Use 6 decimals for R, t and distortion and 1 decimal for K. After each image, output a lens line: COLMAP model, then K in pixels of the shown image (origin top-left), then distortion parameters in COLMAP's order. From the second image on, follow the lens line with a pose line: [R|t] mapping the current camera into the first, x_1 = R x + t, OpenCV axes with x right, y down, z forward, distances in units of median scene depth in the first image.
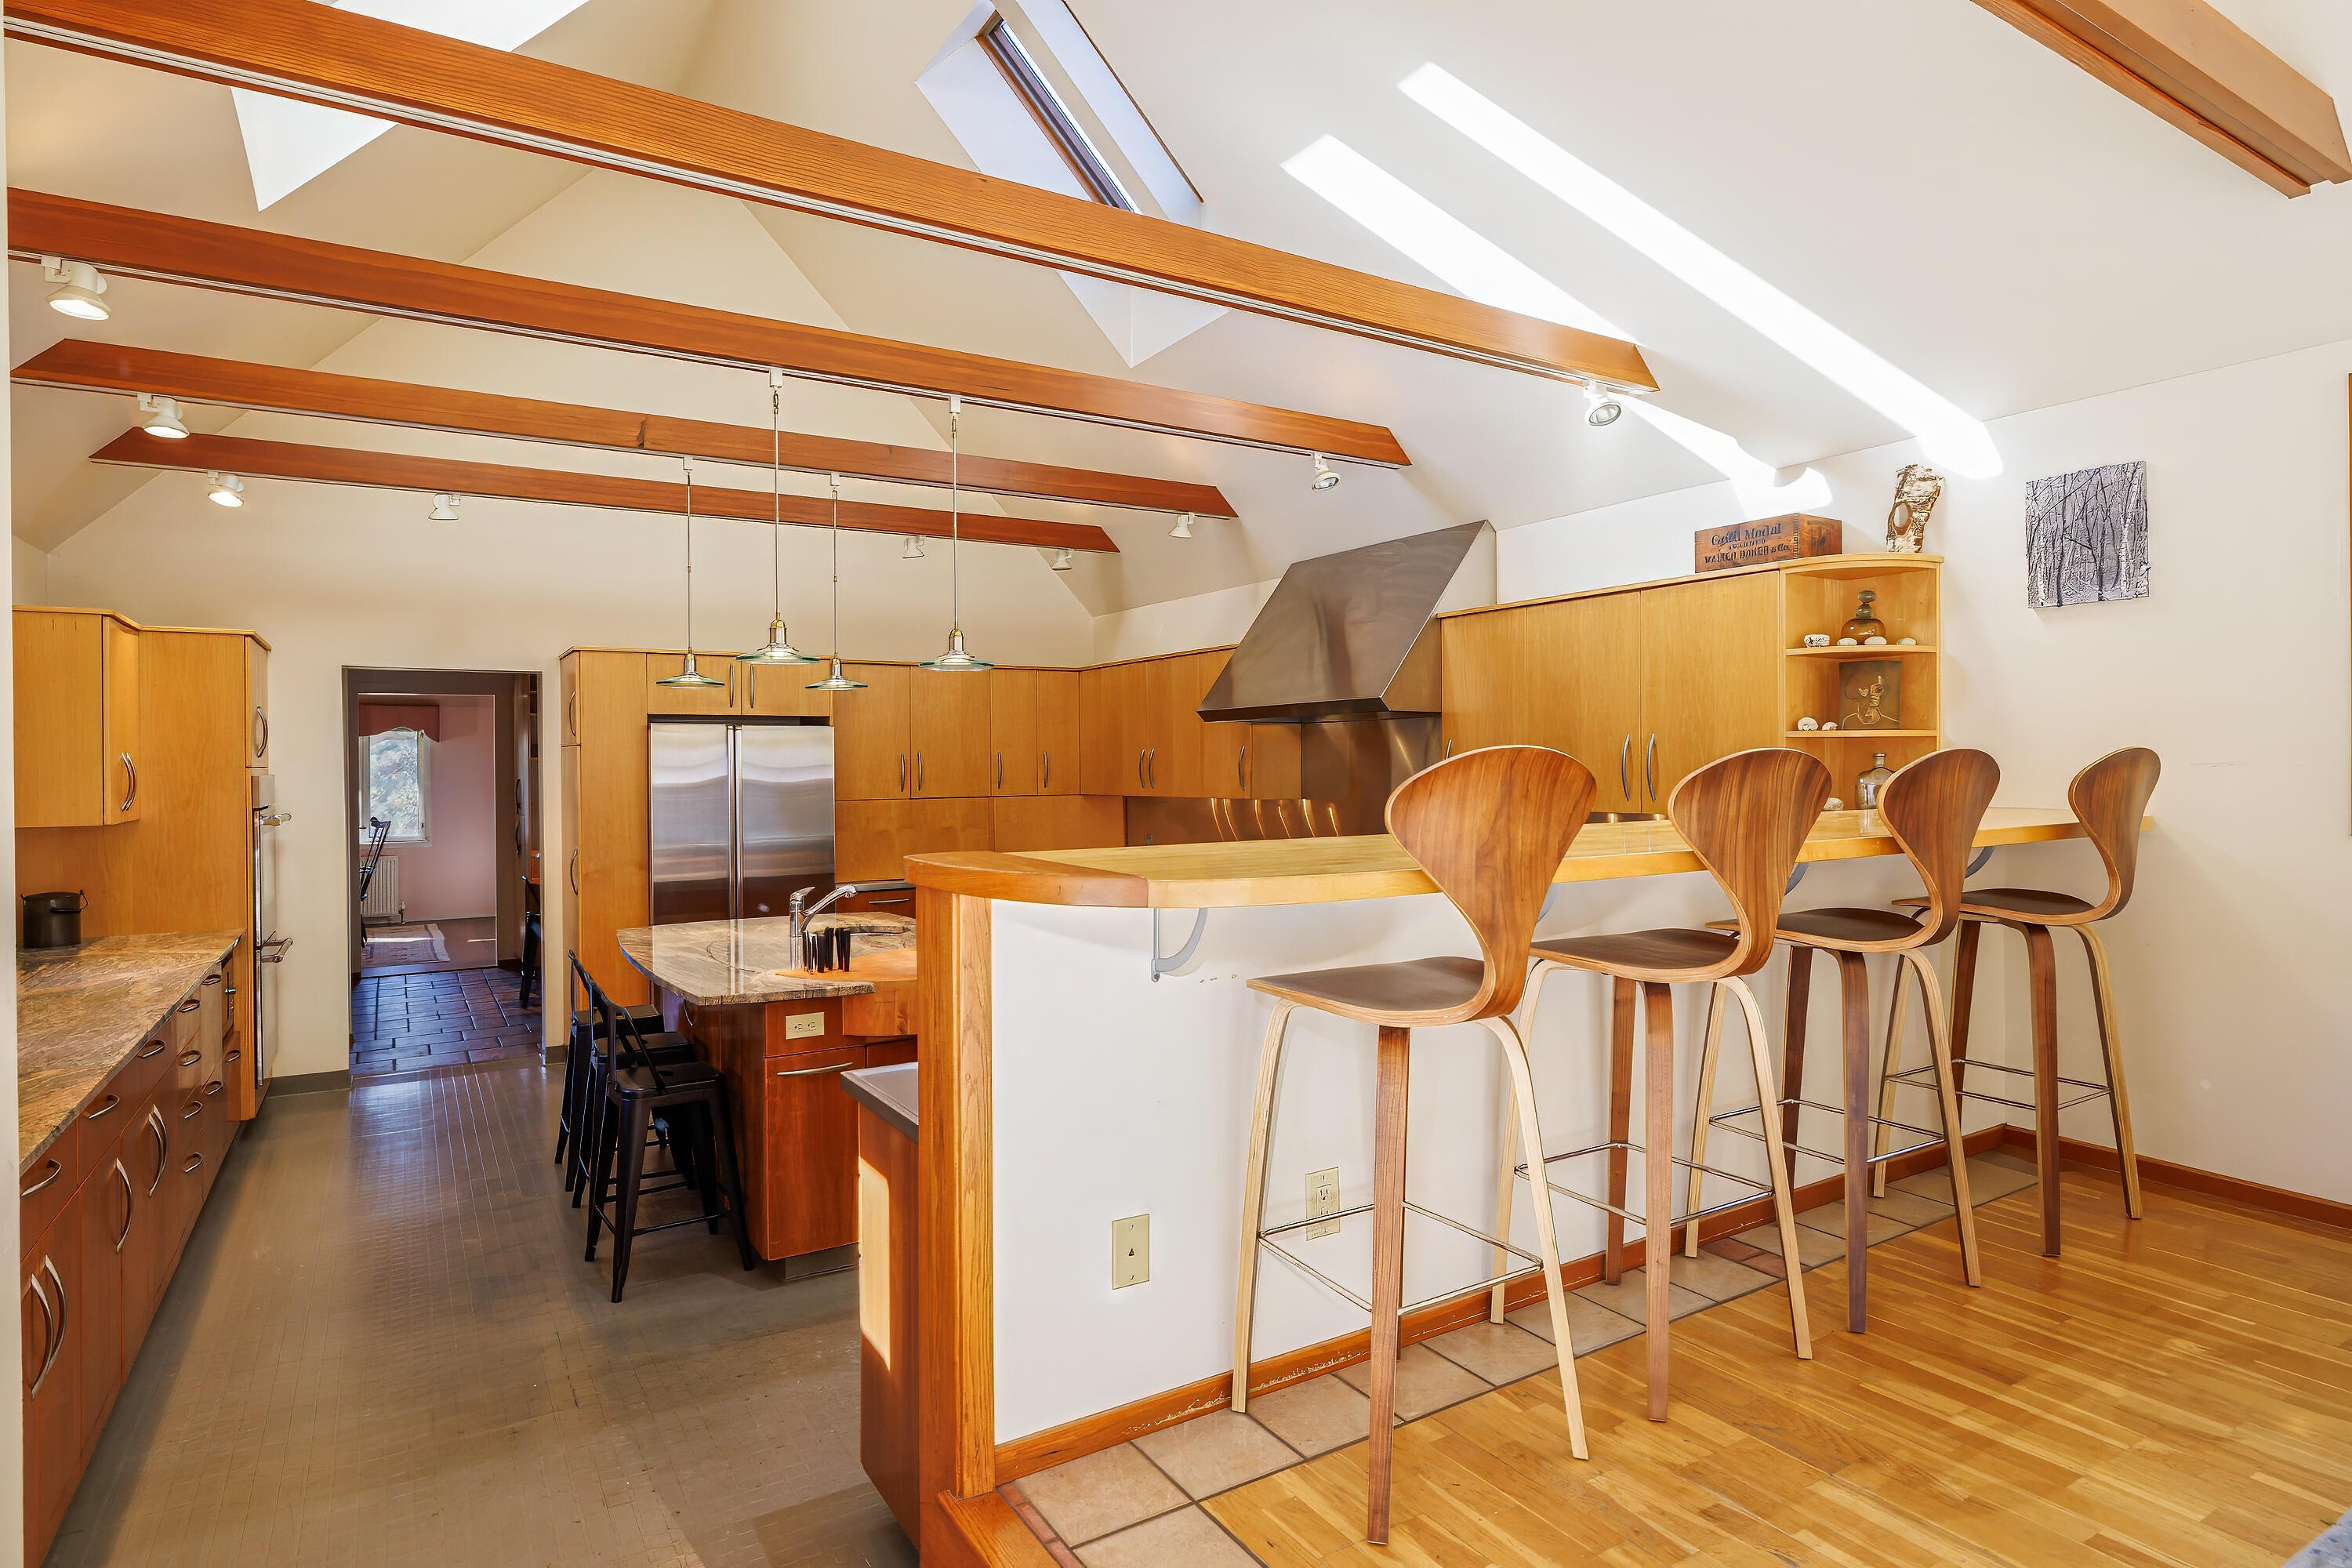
lens RADIAL K [[1278.6, 0, 1184.2], [0, 1278.6, 772.1], [0, 0, 1]] dist [-0.003075, 0.001632]
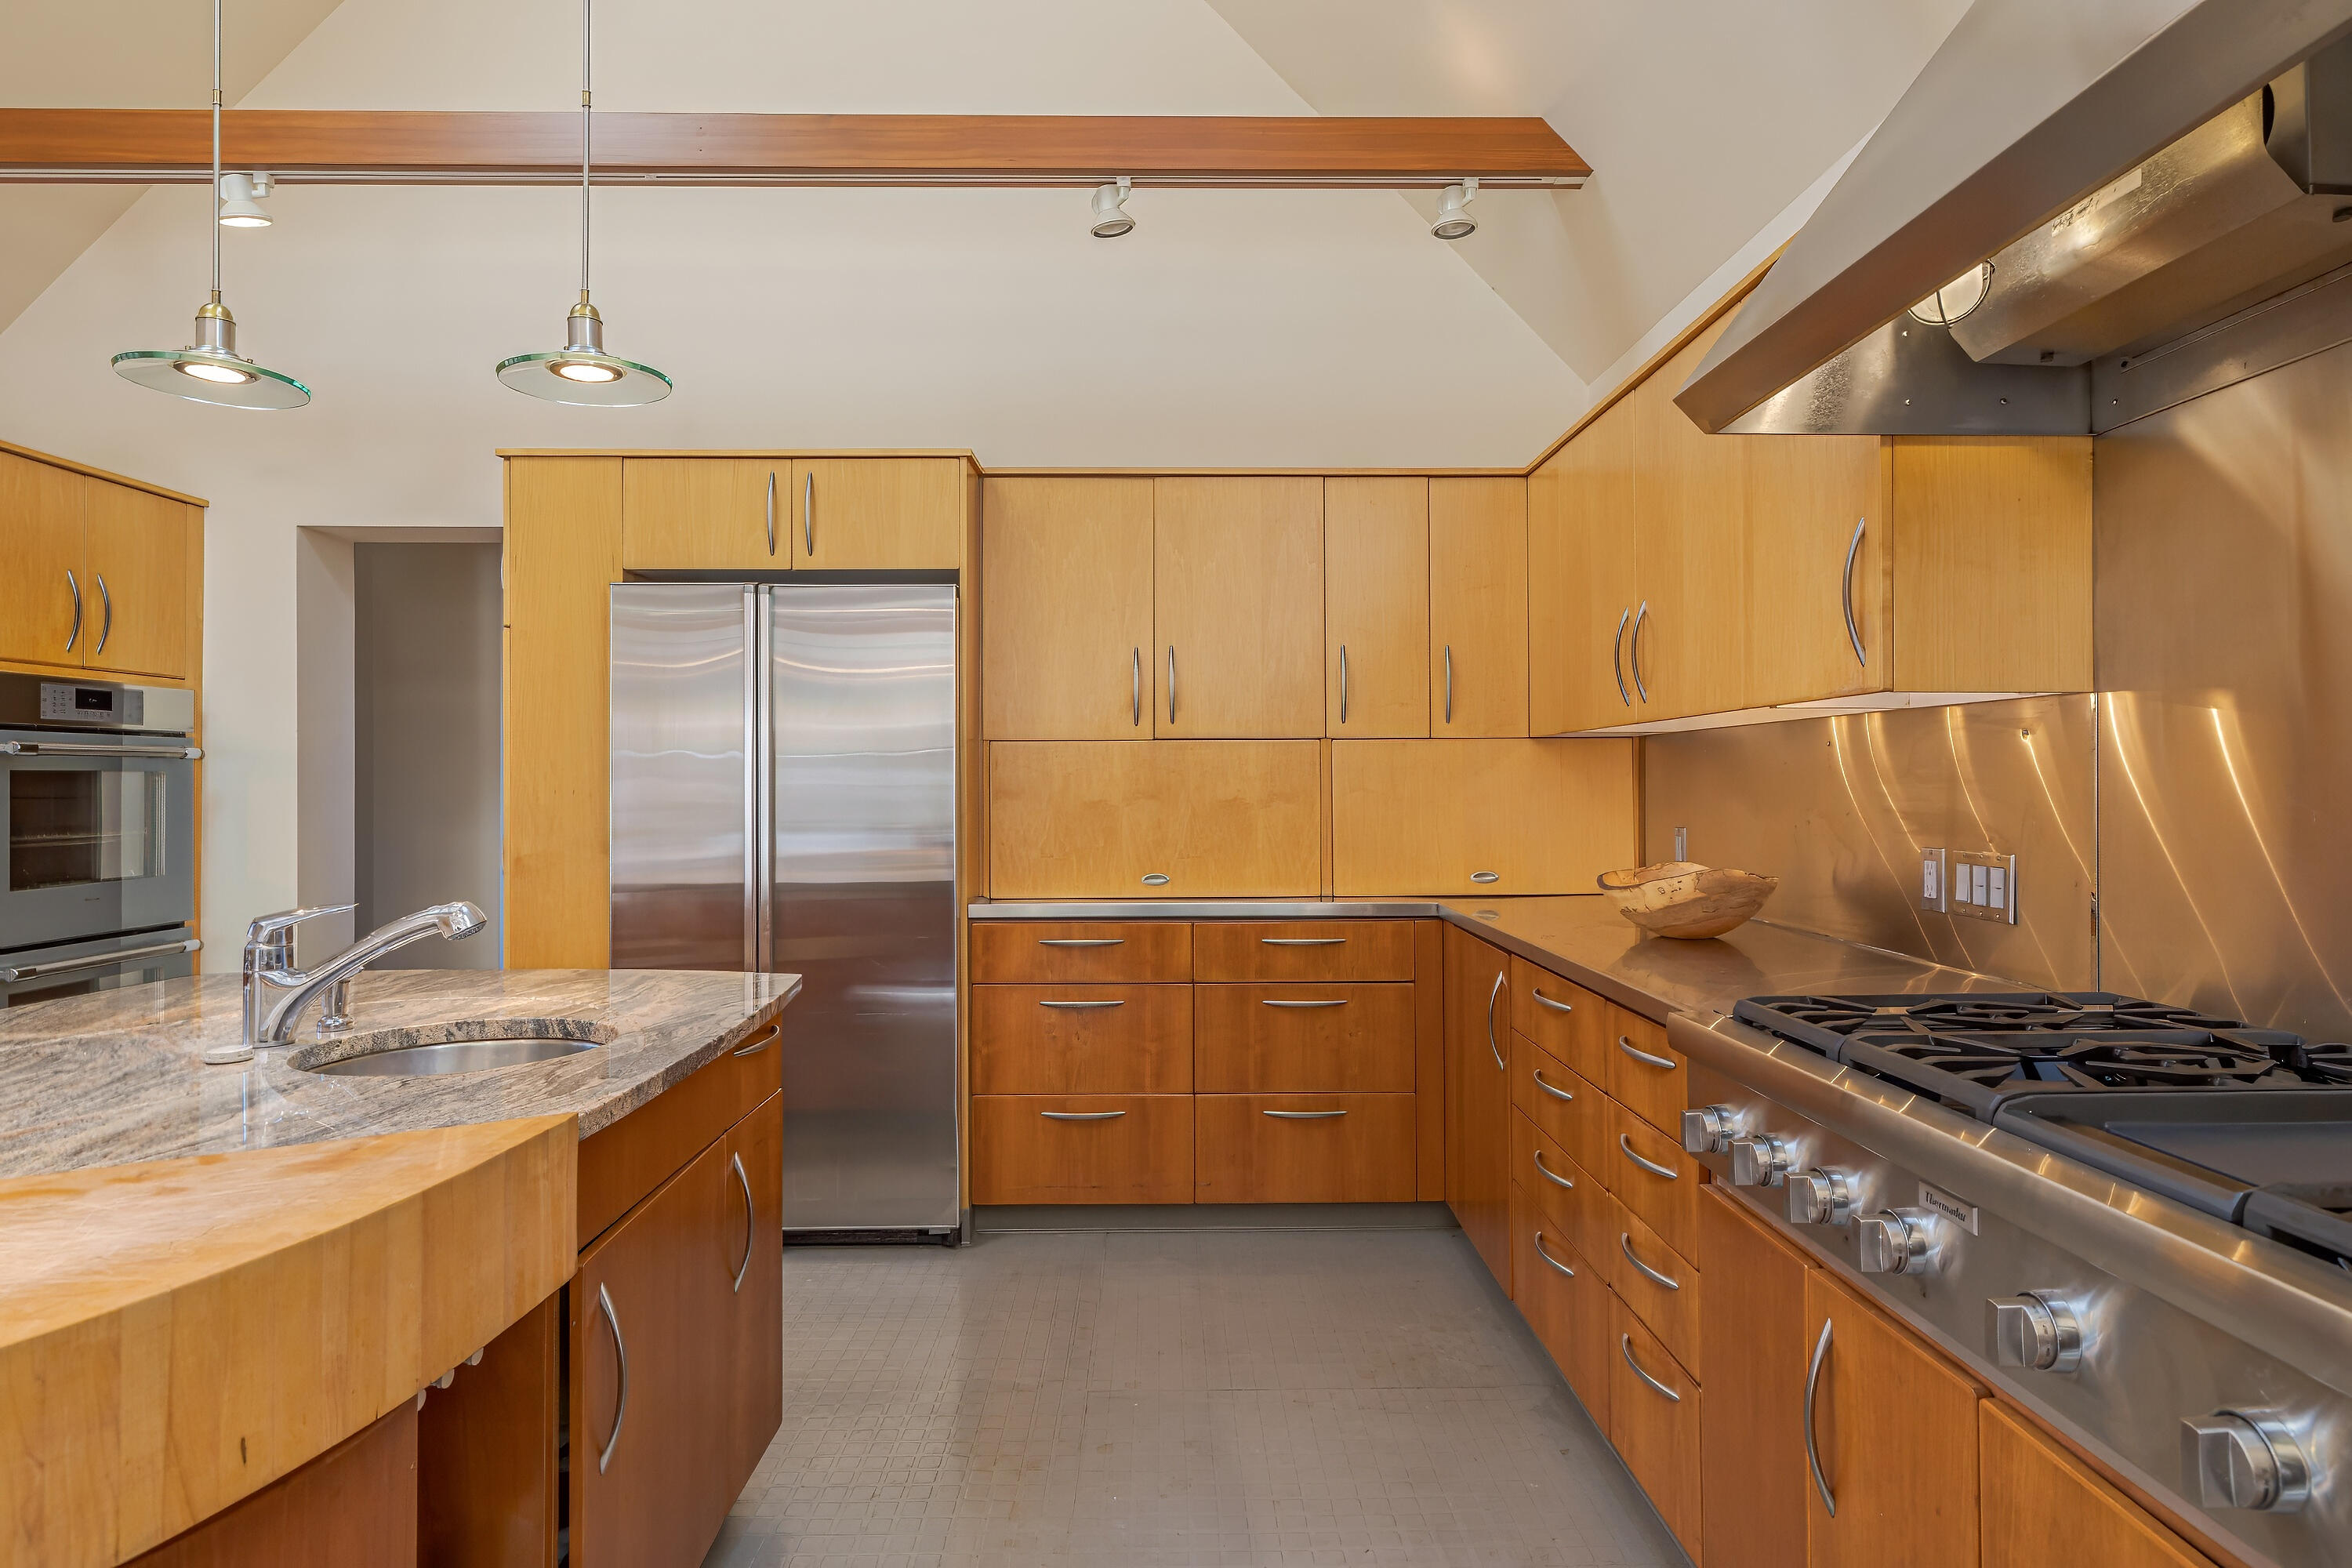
lens RADIAL K [[1278.6, 0, 1189.1], [0, 1278.6, 778.6], [0, 0, 1]] dist [-0.003075, 0.001632]
pose [[0.861265, 0.003295, -0.508145, 0.098744], [-0.008931, 0.999923, -0.008655, 0.072726], [0.508077, 0.011993, 0.861228, 1.034955]]
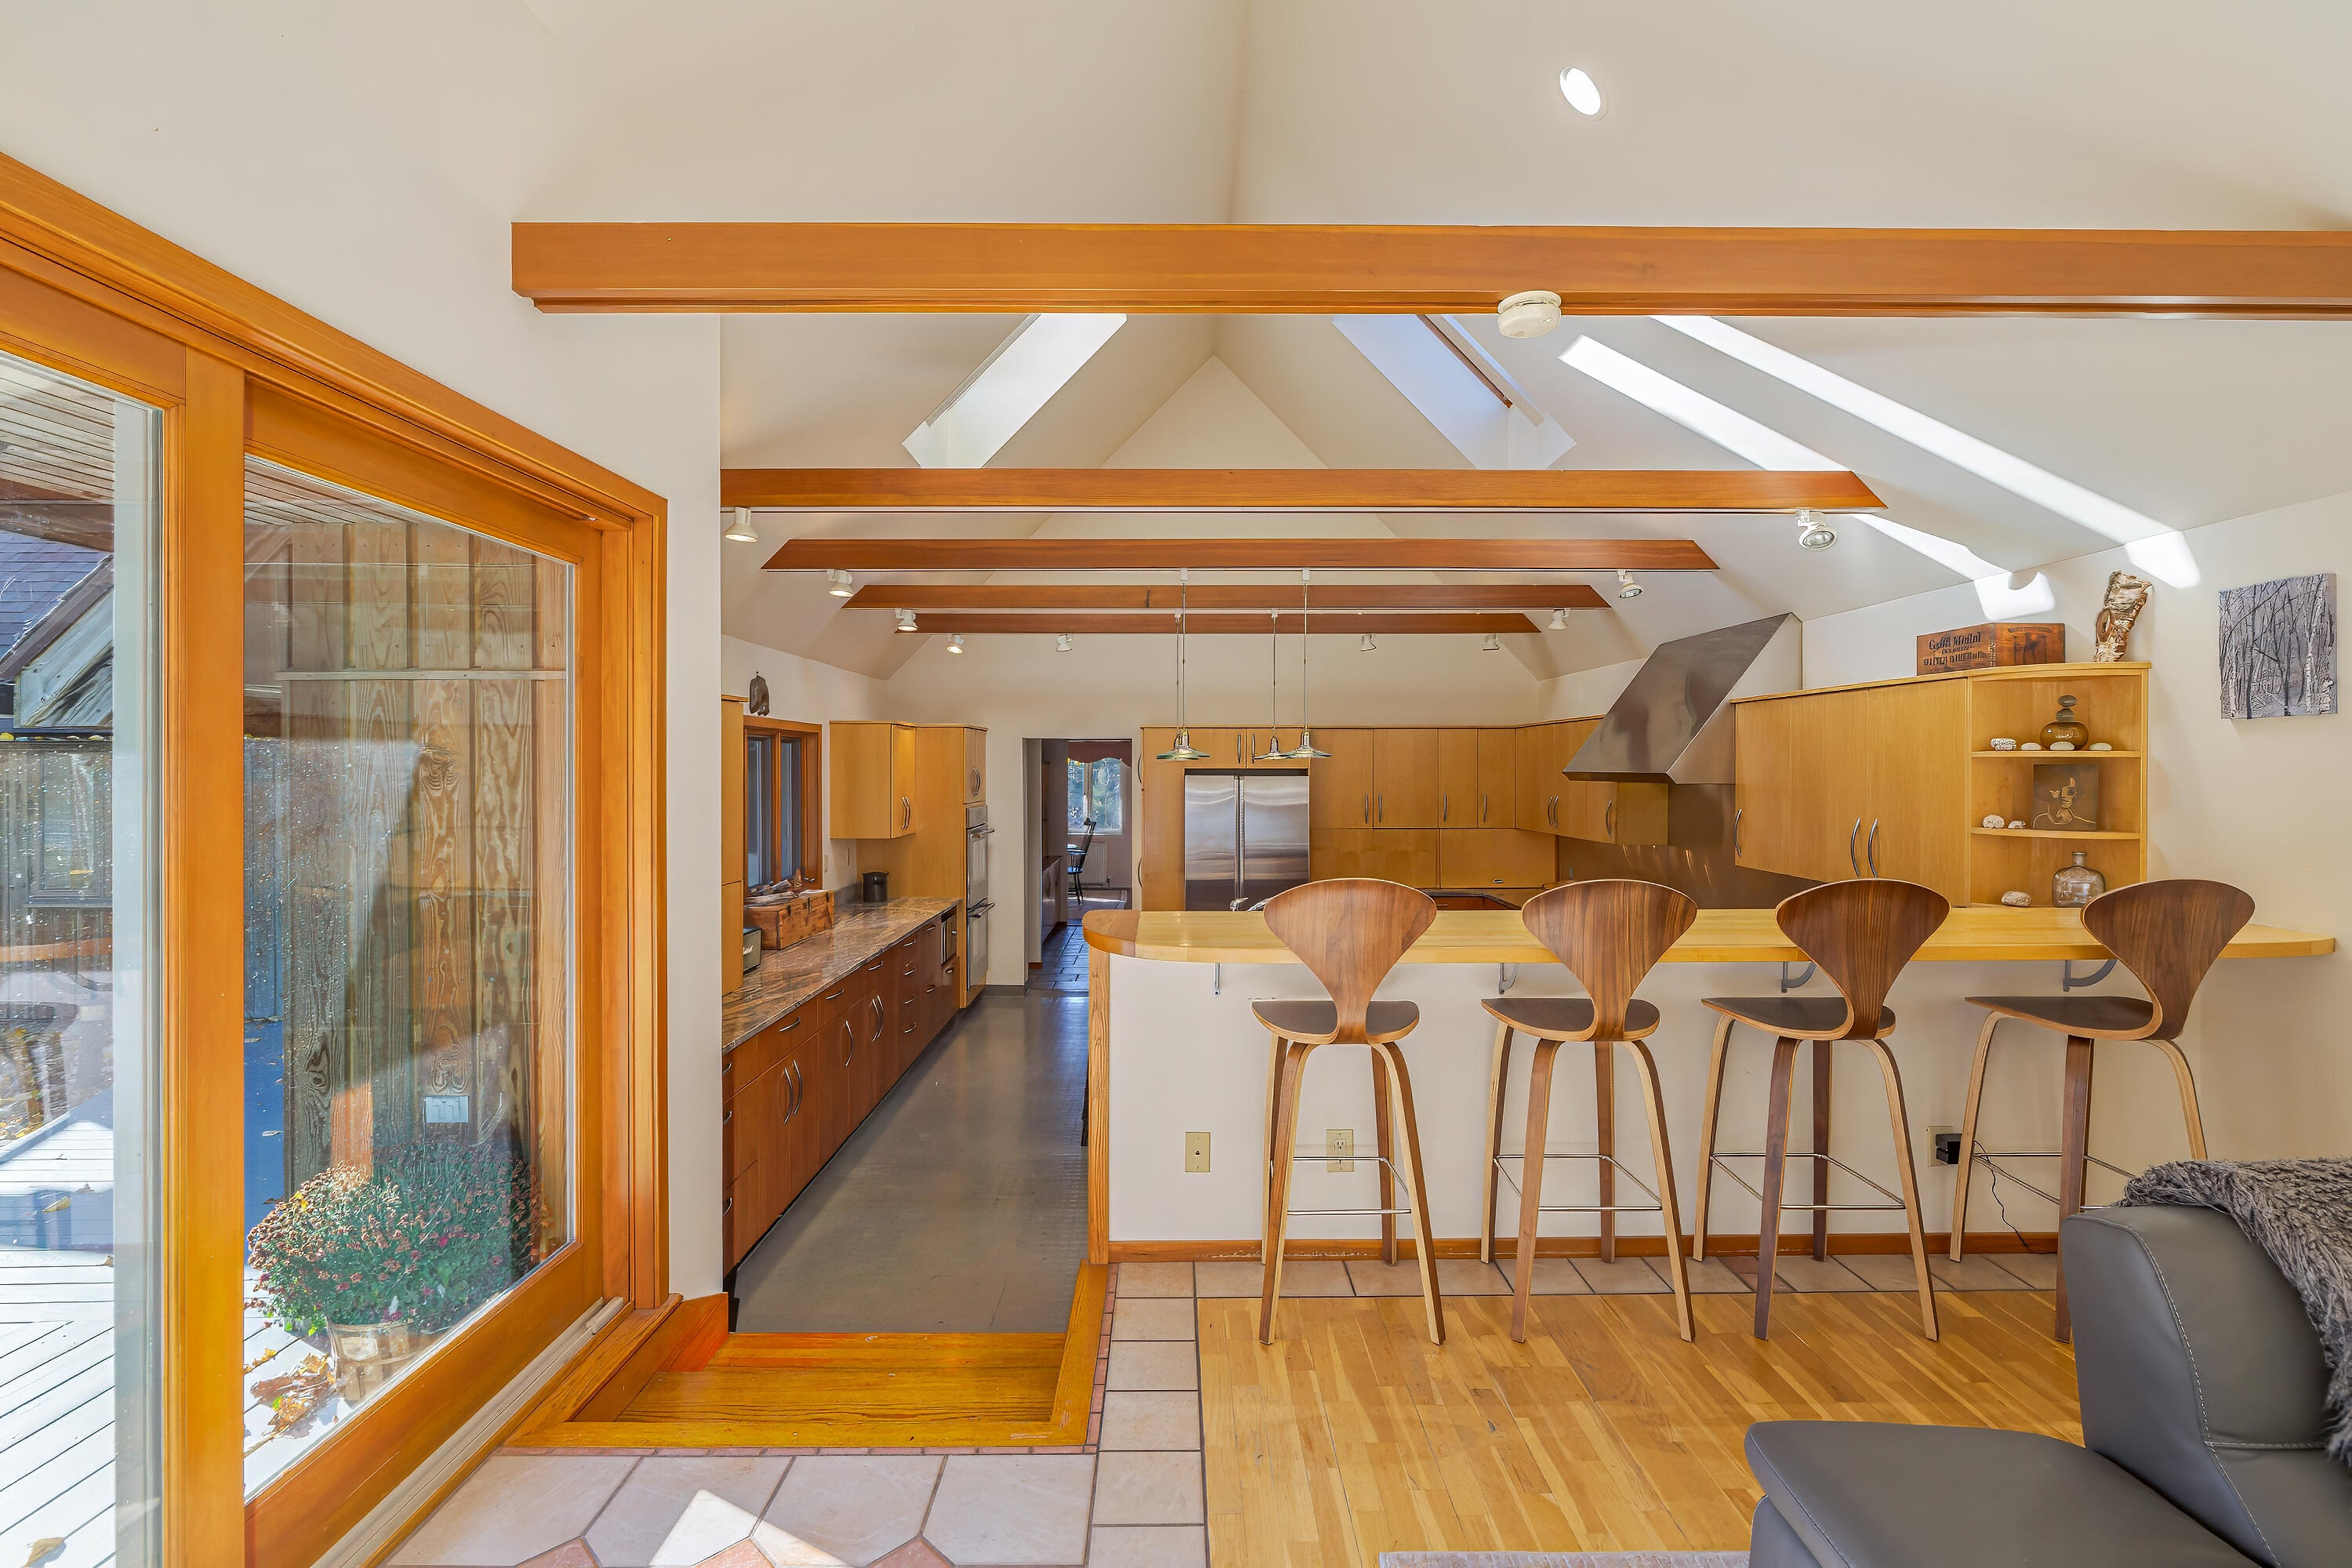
lens RADIAL K [[1097.0, 0, 1173.5], [0, 1097.0, 777.5], [0, 0, 1]] dist [-0.005758, -0.001098]
pose [[0.848766, 0.013874, -0.528586, 0.382417], [-0.009910, 0.999898, 0.010332, -0.076255], [0.528676, -0.003531, 0.848817, -0.139972]]
